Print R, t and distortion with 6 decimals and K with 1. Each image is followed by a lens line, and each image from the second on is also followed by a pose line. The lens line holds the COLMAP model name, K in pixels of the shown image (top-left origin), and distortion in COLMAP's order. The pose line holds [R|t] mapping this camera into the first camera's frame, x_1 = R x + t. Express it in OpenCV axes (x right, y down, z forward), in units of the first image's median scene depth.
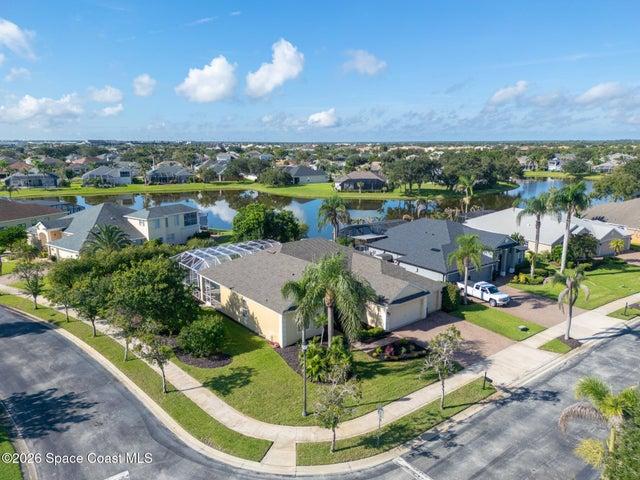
lens RADIAL K [[447.3, 0, 316.8], [0, 447.3, 254.9], [0, 0, 1]] dist [0.010329, 0.002038]
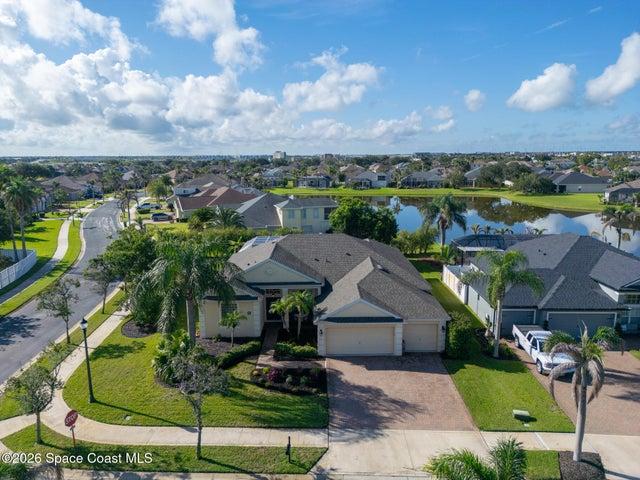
lens RADIAL K [[441.9, 0, 319.3], [0, 441.9, 203.8], [0, 0, 1]] dist [0.004547, 0.000367]
pose [[0.768066, 0.051285, -0.638314, 0.588708], [-0.136218, 0.987060, -0.084603, -0.023227], [0.625715, 0.151931, 0.765113, 0.338499]]
